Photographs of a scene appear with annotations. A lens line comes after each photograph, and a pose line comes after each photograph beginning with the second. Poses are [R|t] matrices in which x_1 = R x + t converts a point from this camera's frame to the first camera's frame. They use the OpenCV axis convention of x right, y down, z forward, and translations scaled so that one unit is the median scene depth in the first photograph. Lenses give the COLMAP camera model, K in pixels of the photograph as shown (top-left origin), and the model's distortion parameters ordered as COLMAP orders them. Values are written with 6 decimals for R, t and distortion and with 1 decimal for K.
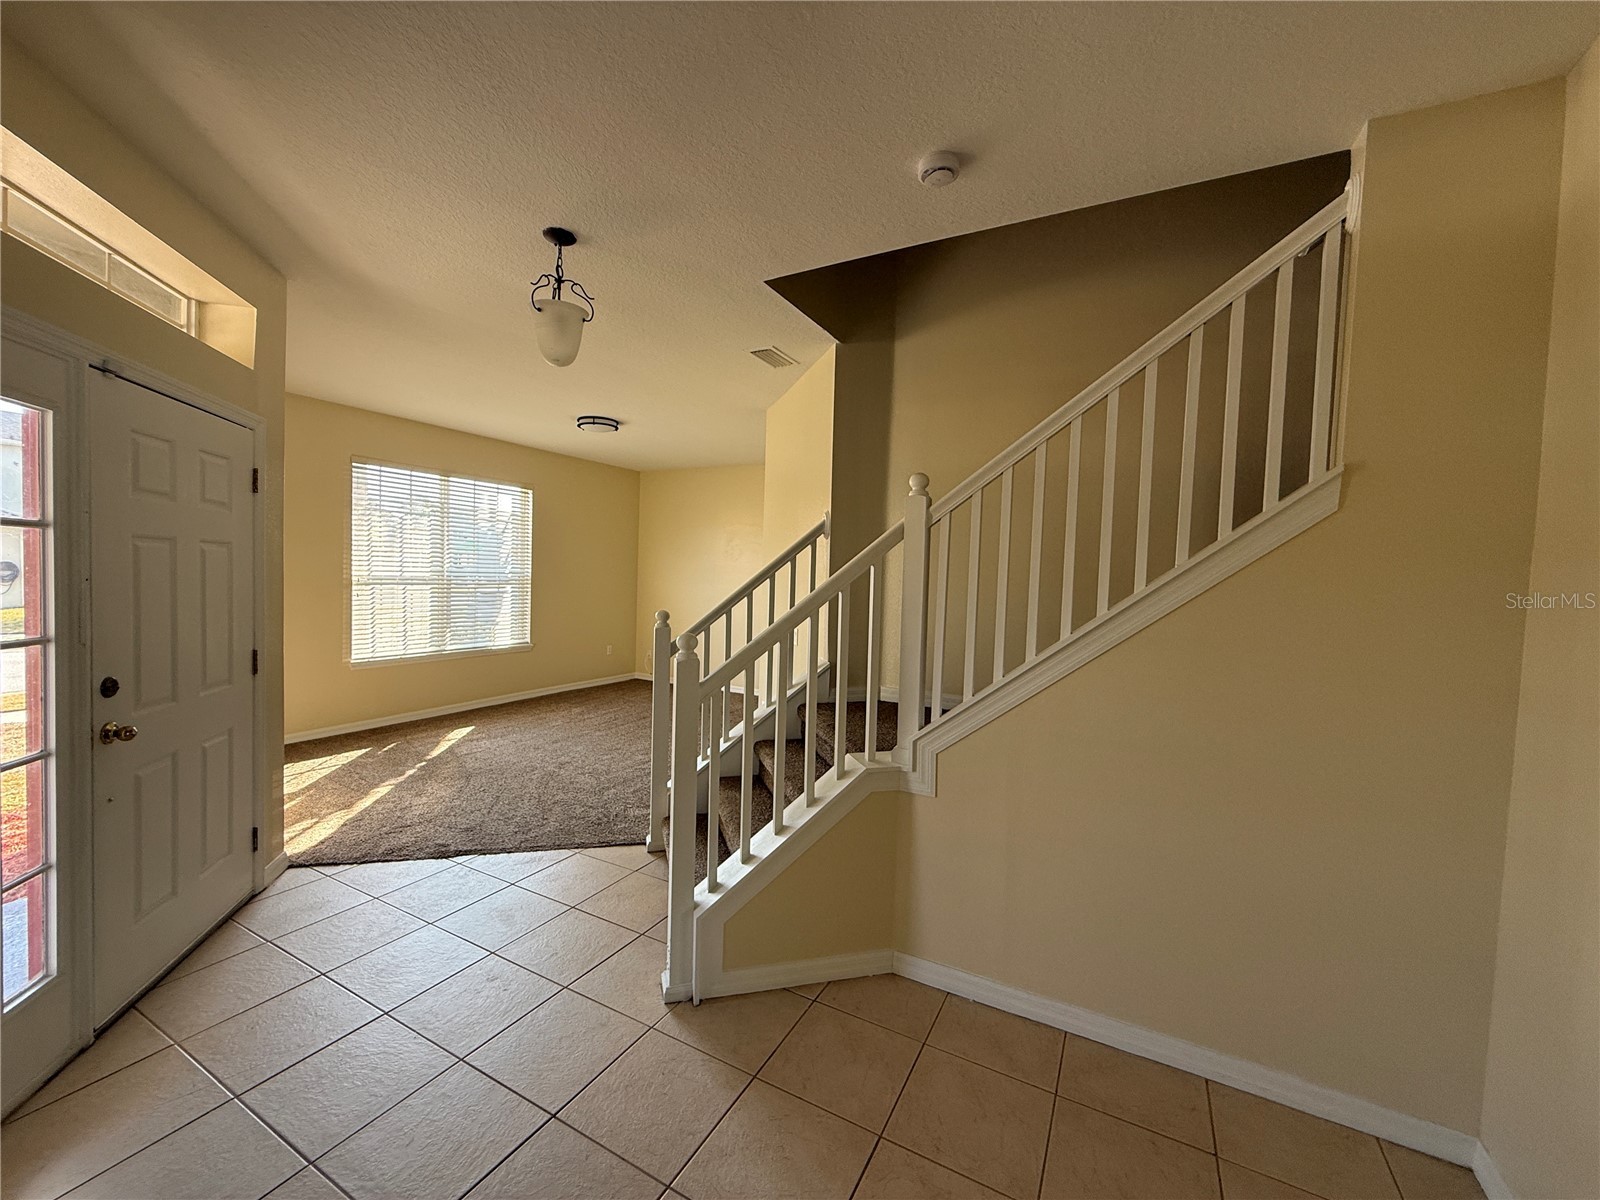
lens RADIAL K [[638.9, 0, 794.9], [0, 638.9, 599.4], [0, 0, 1]] dist [0.000431, 0.000356]
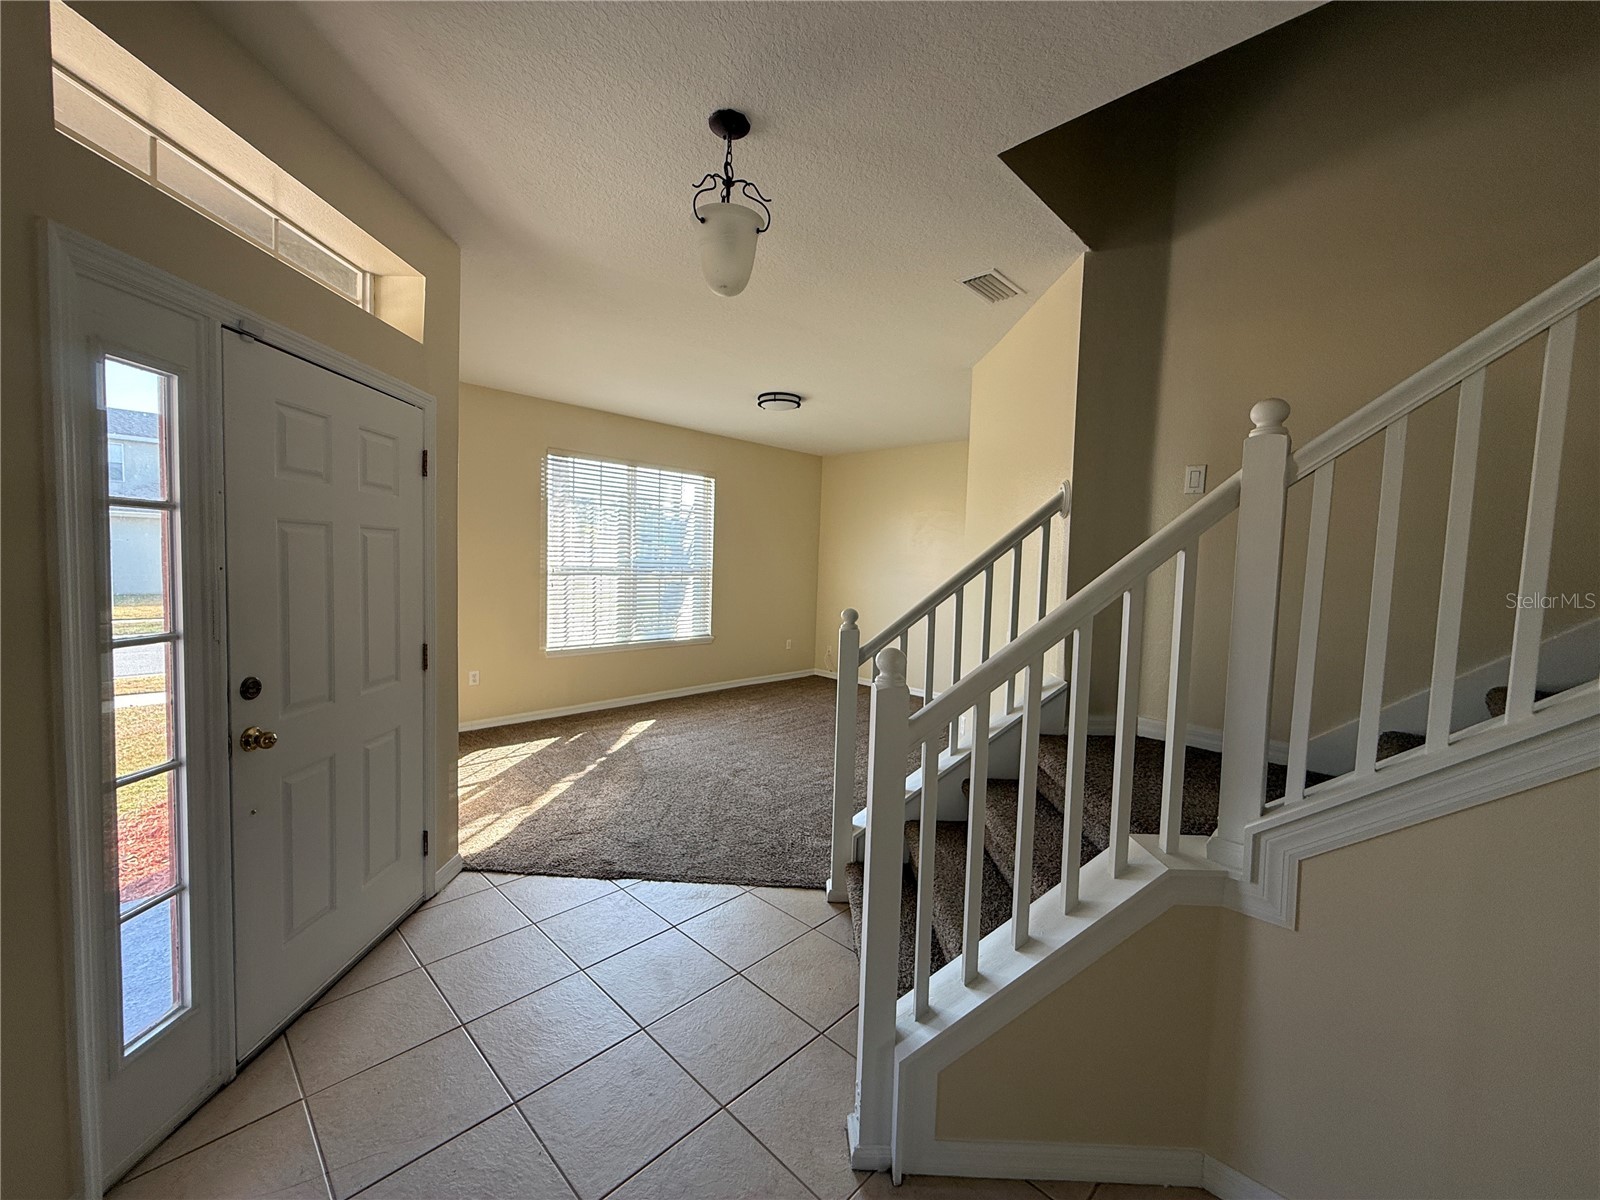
lens RADIAL K [[638.9, 0, 796.7], [0, 638.9, 599.4], [0, 0, 1]] dist [0.000431, 0.000356]
pose [[0.962790, 0.015558, -0.269803, -0.068691], [-0.012036, 0.999819, 0.014700, -0.007711], [0.269983, -0.010906, 0.962803, 0.257896]]
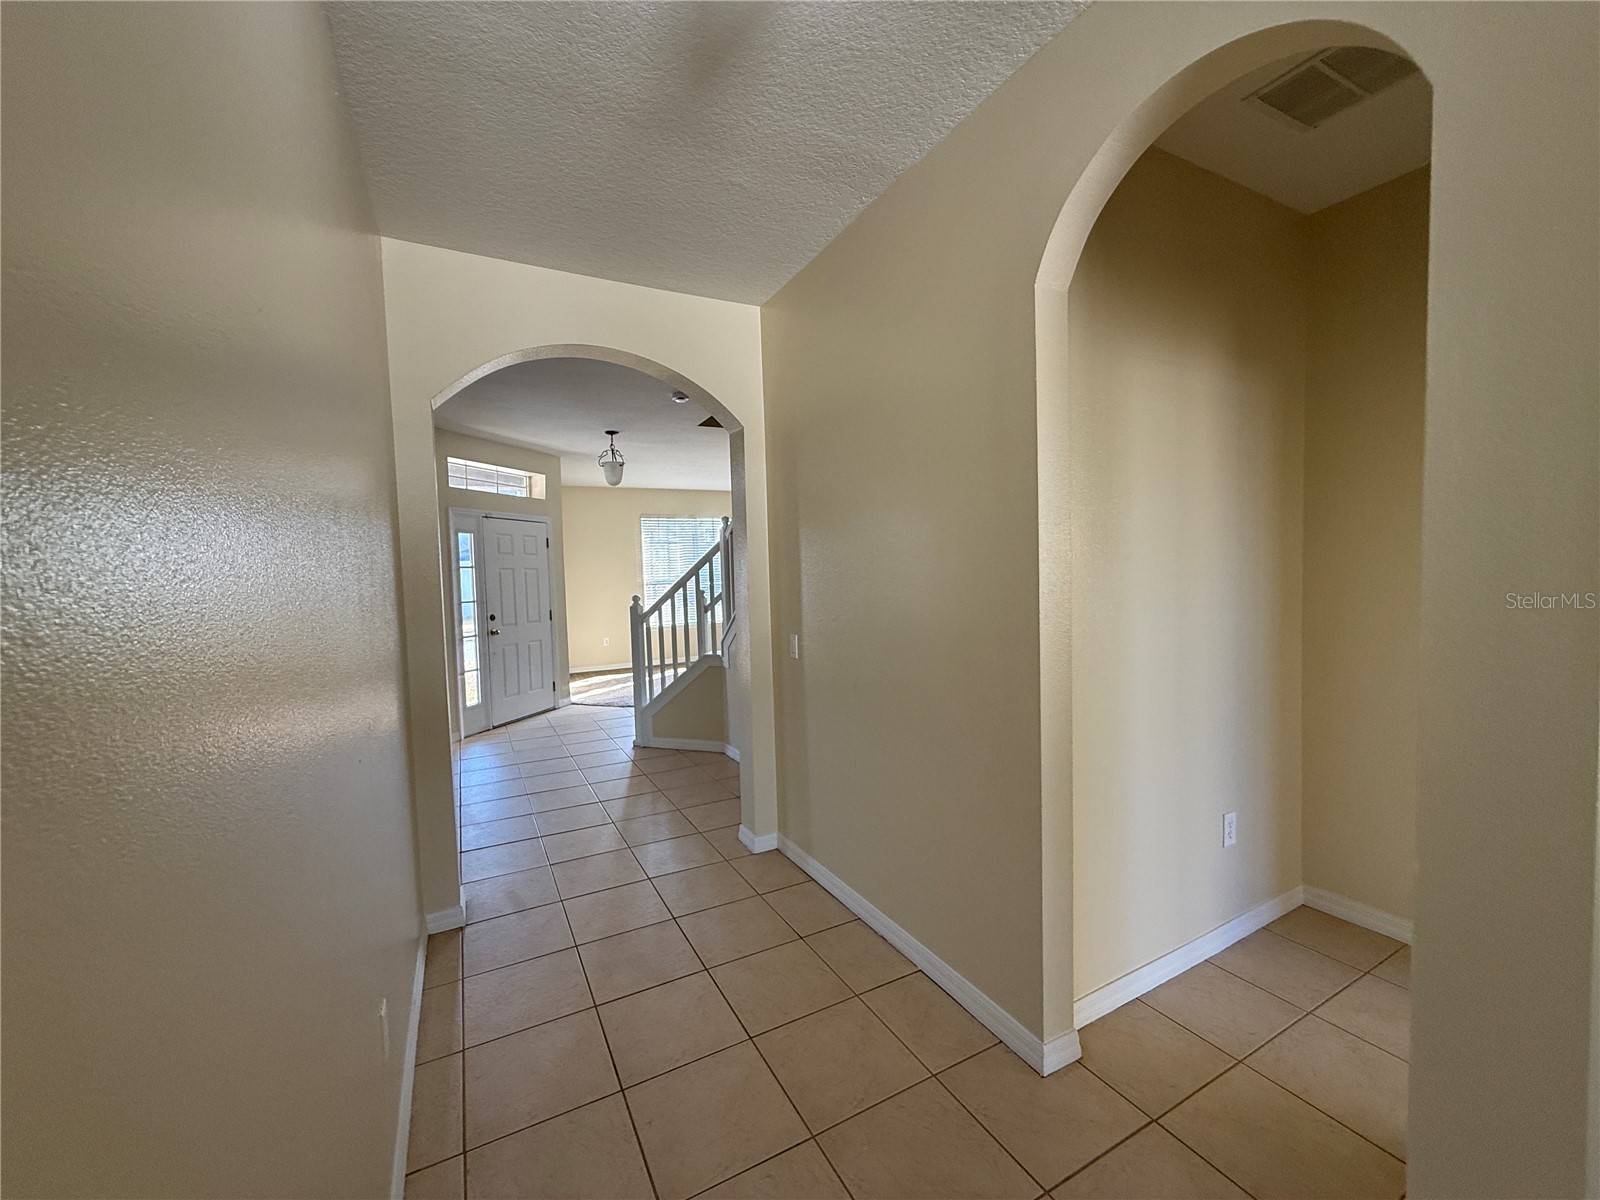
lens RADIAL K [[638.9, 0, 792.8], [0, 638.9, 593.1], [0, 0, 1]] dist [0.000431, 0.000356]
pose [[0.827752, -0.037617, -0.559831, 1.423967], [0.035511, 0.999262, -0.014638, 0.087072], [0.559969, -0.007764, 0.828477, -0.573944]]
